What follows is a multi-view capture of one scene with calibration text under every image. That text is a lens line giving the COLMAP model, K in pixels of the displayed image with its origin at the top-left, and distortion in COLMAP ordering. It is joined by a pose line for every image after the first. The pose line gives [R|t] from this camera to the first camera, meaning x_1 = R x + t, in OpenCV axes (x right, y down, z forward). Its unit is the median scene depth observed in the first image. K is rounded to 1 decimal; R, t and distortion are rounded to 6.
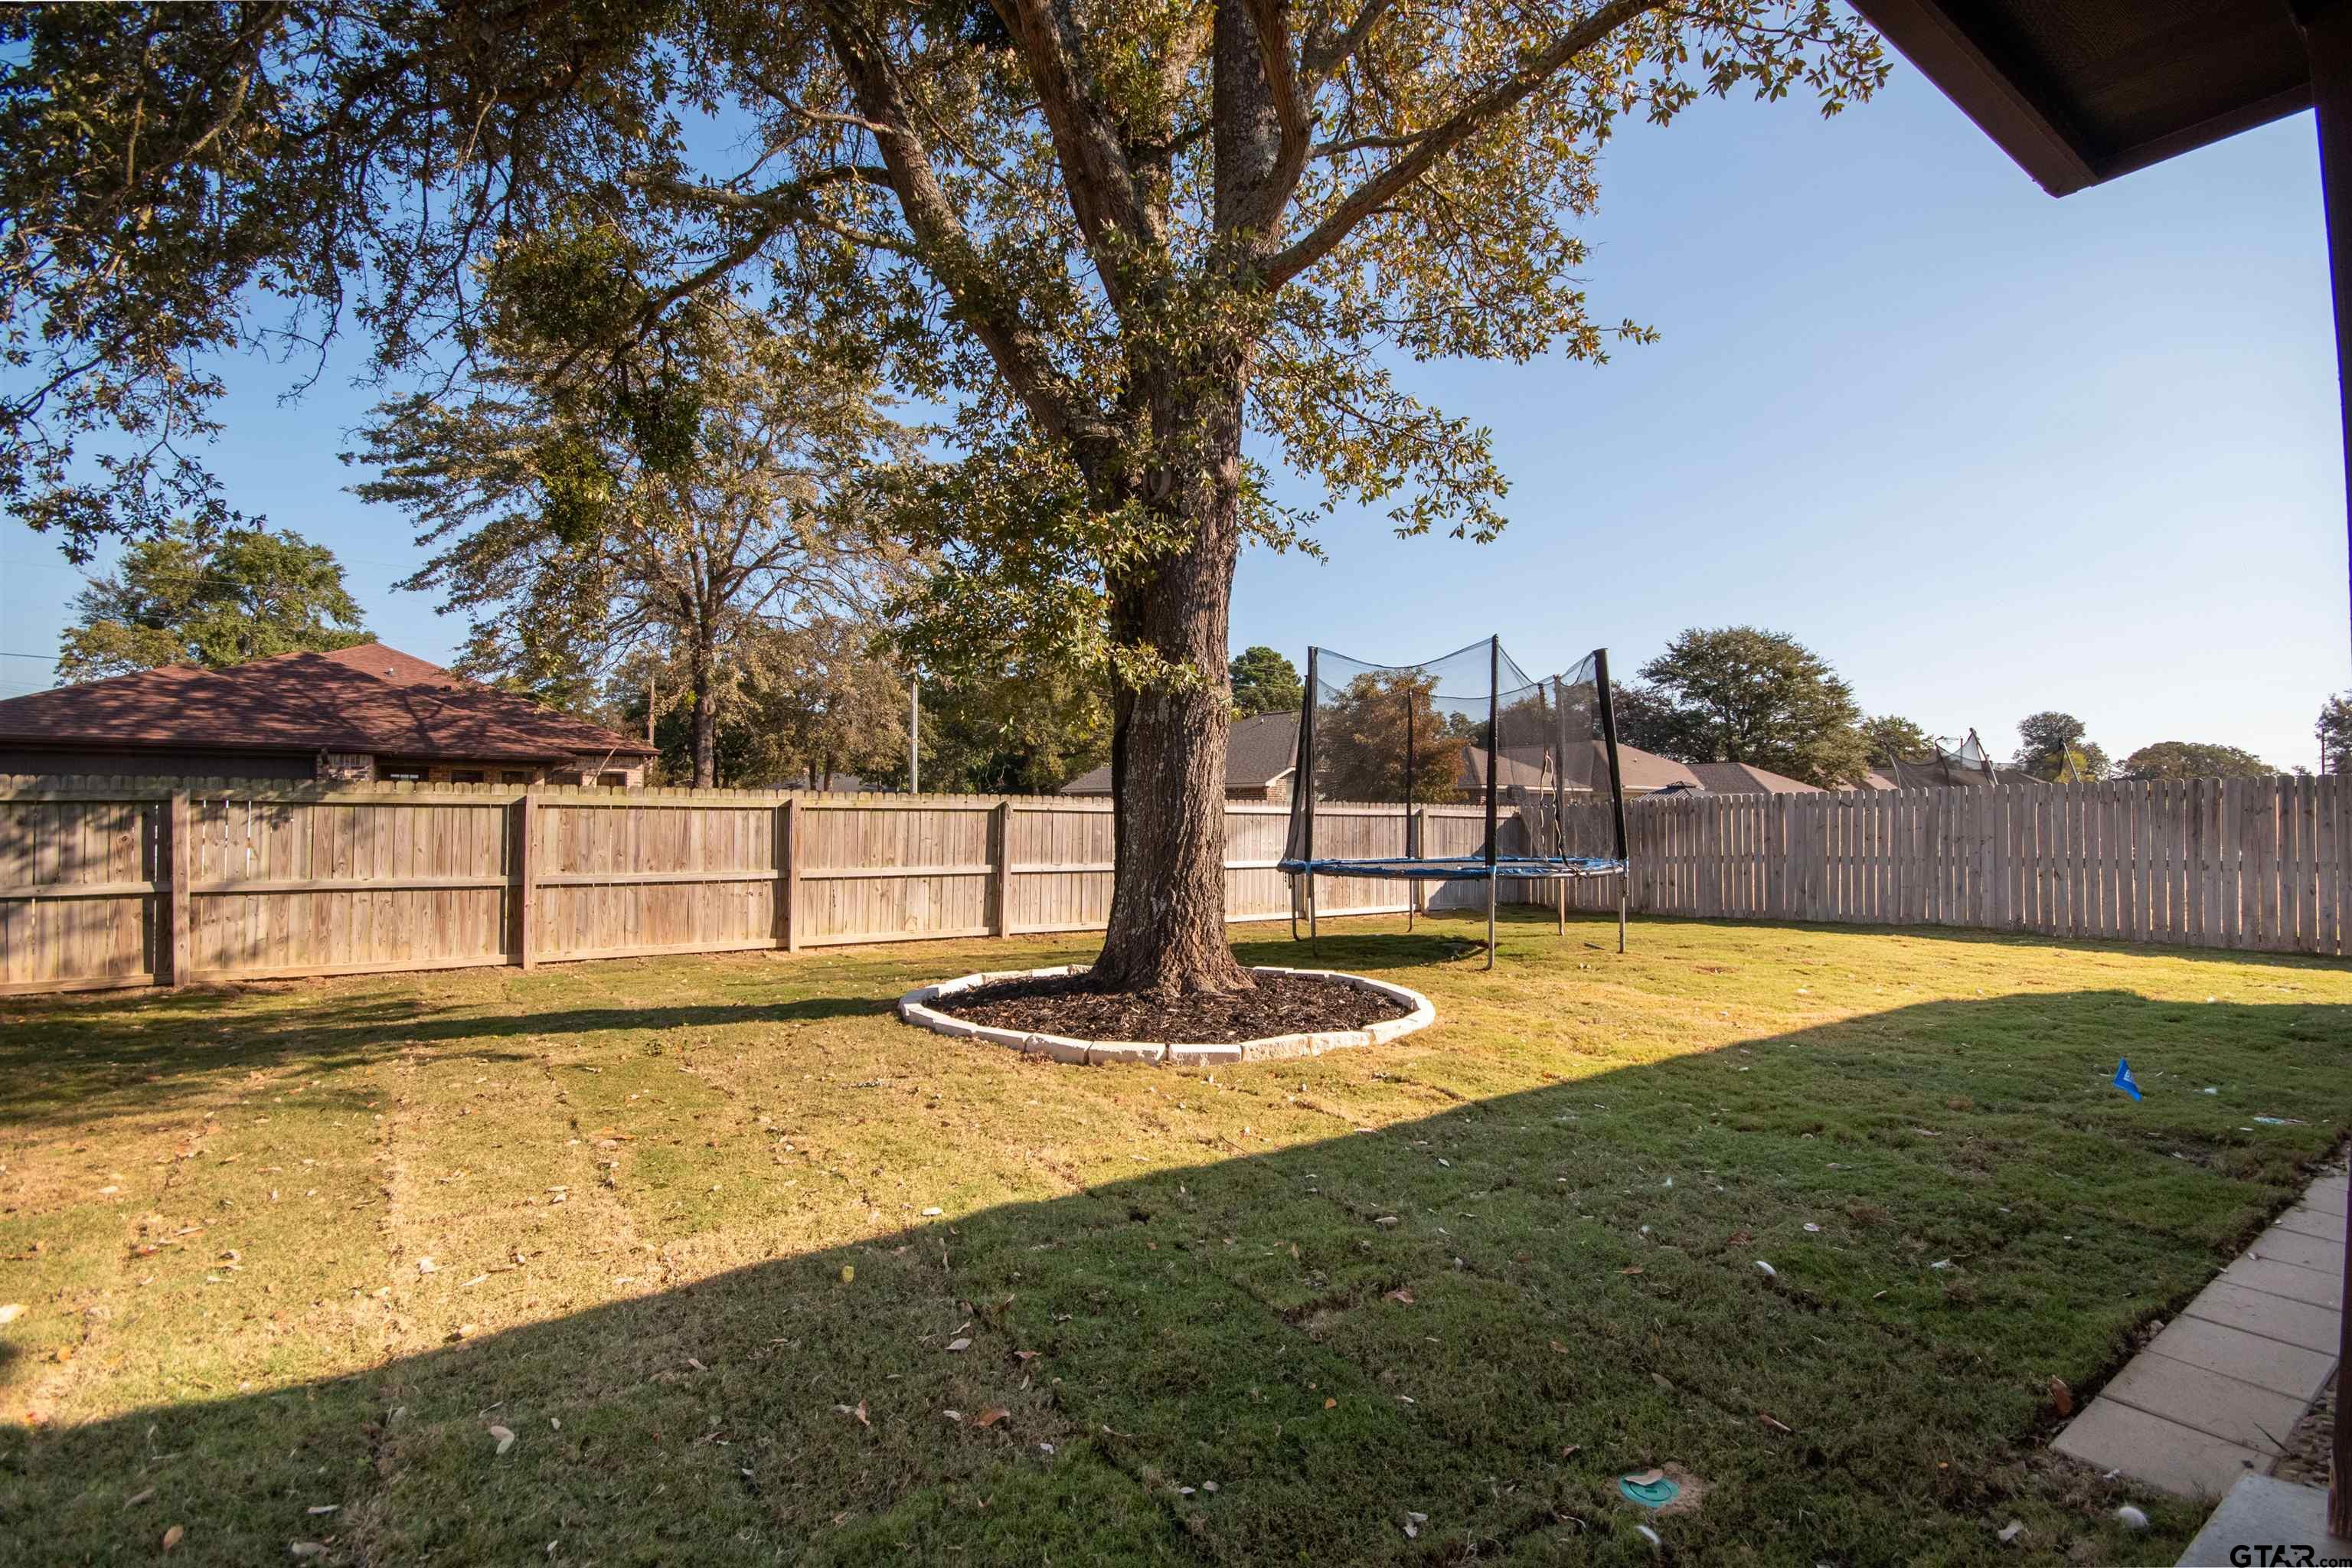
lens RADIAL K [[1085.0, 0, 1173.5], [0, 1085.0, 801.7], [0, 0, 1]] dist [-0.004316, 0.000465]
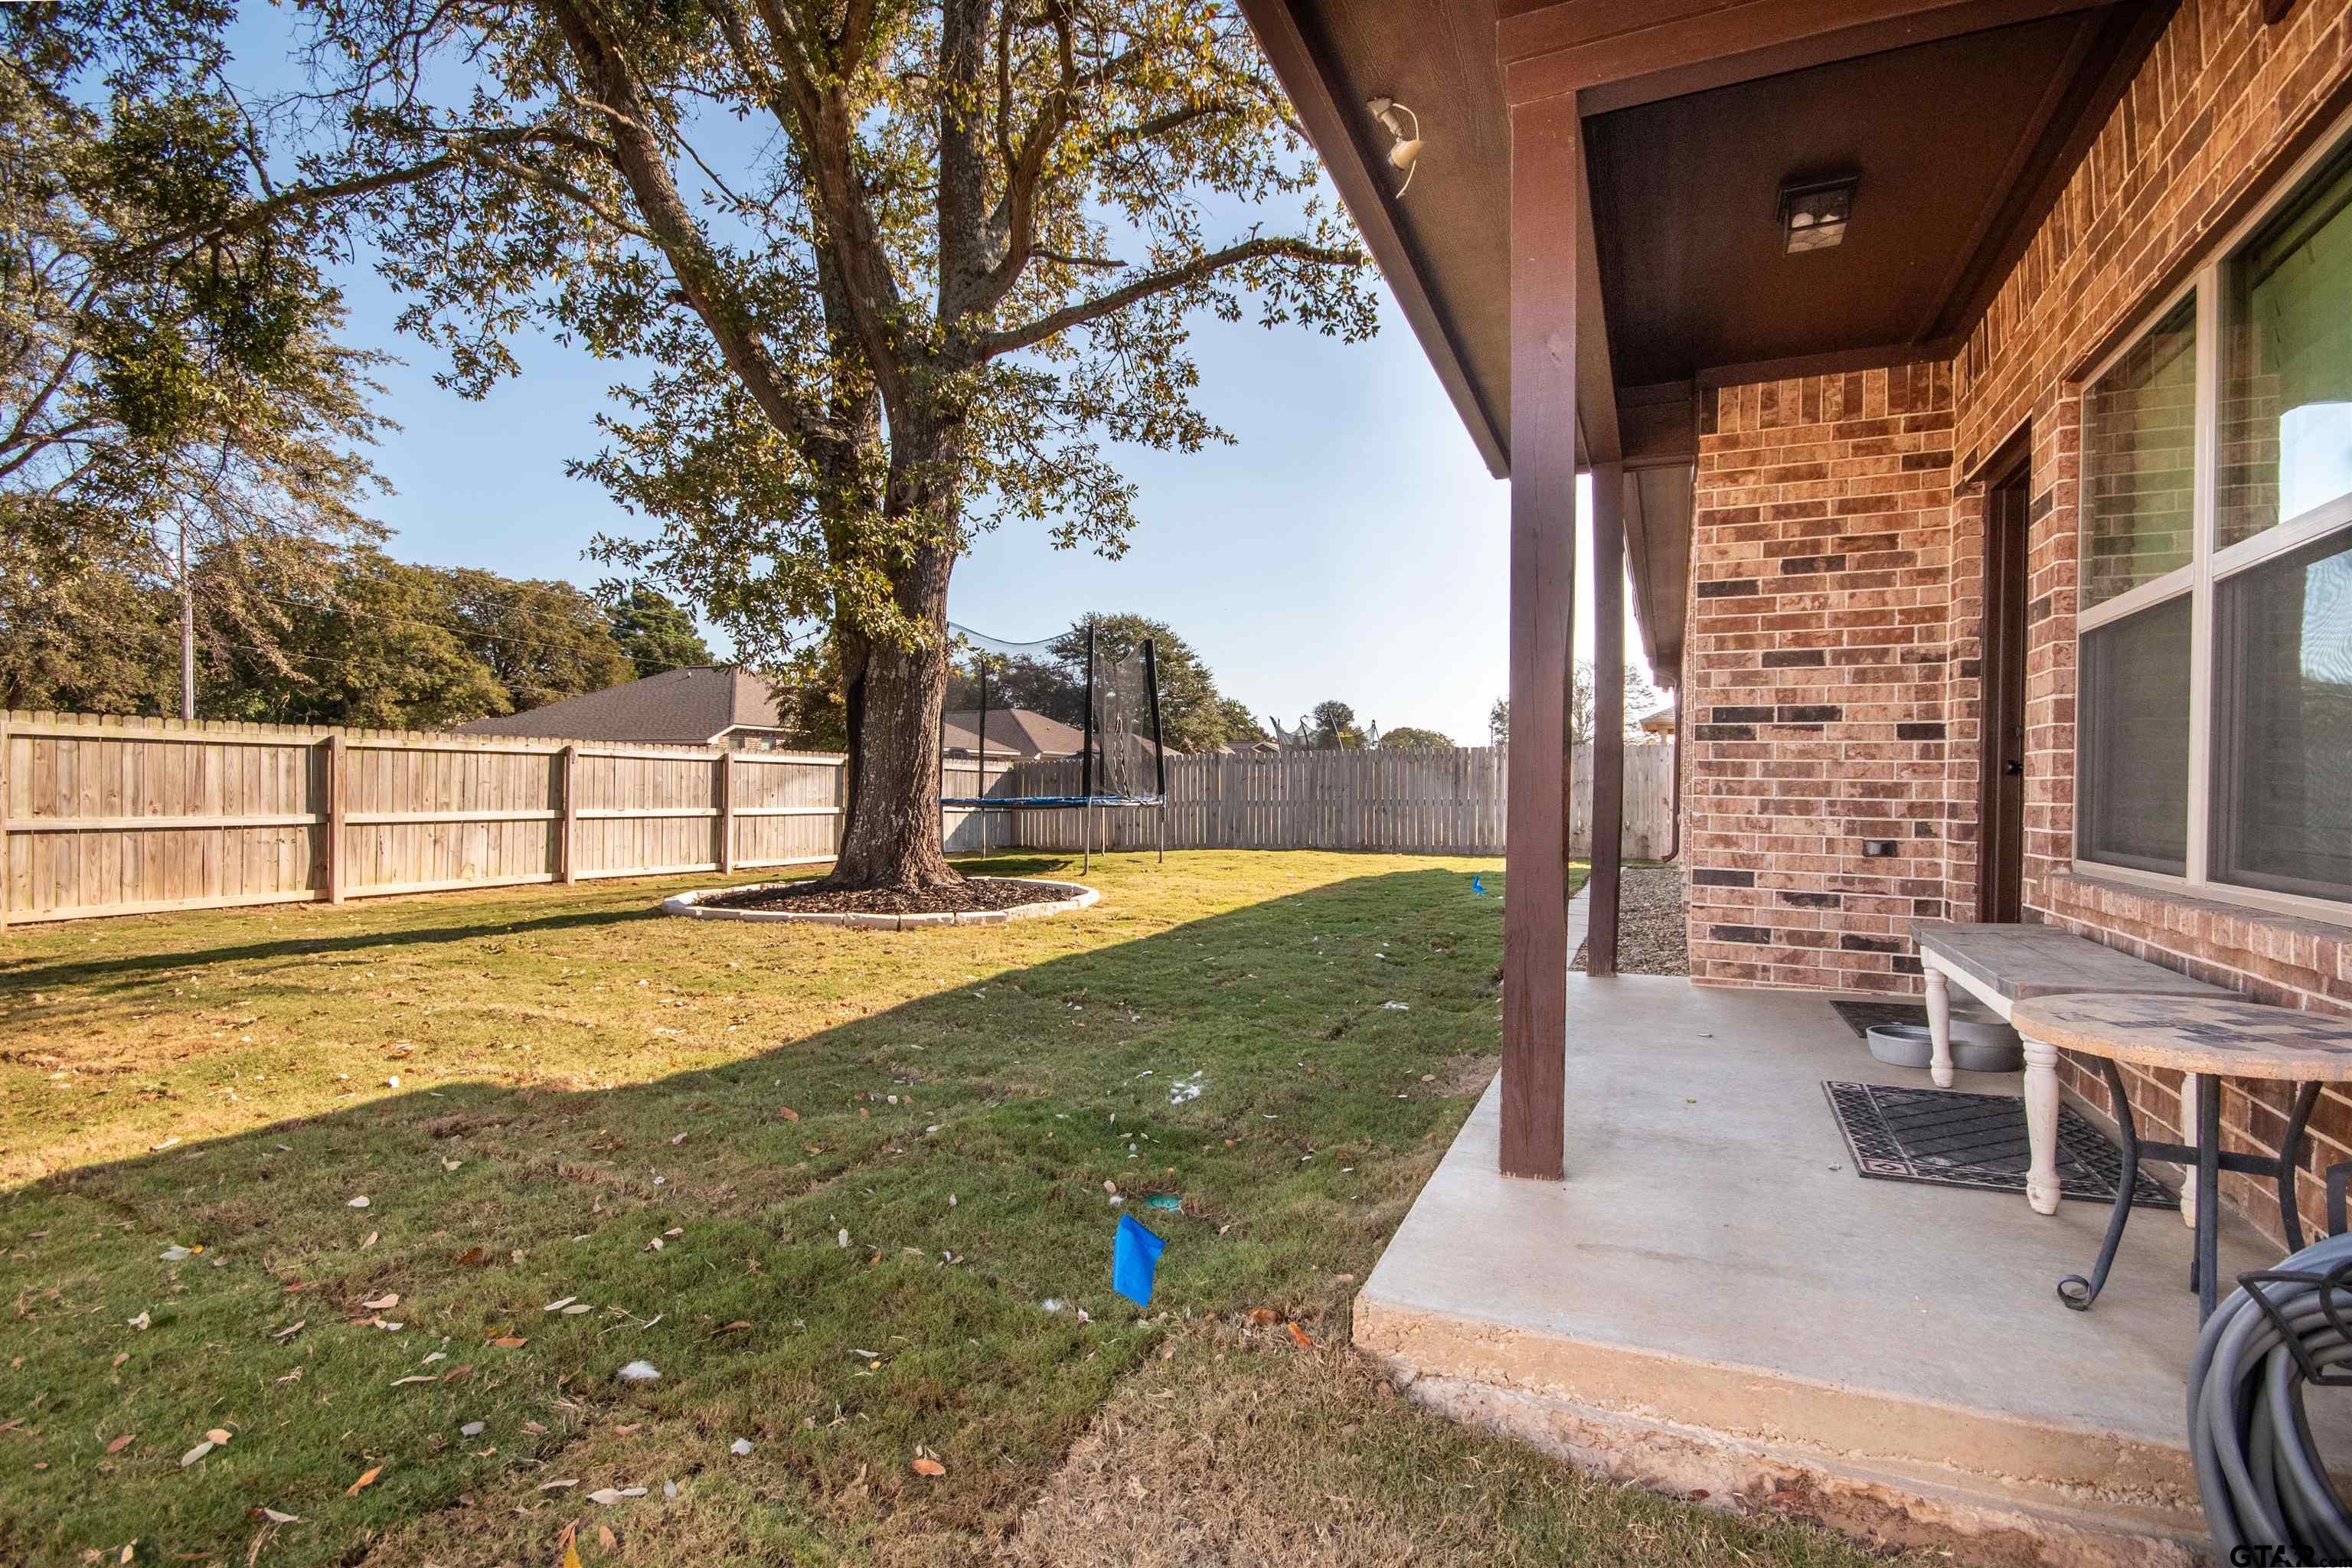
lens RADIAL K [[1085.0, 0, 1182.9], [0, 1085.0, 789.3], [0, 0, 1]] dist [-0.004316, 0.000465]
pose [[0.857311, 0.000680, 0.514798, -0.210569], [-0.011856, 0.999760, 0.018424, 0.016998], [-0.514662, -0.021898, 0.857113, -0.147344]]
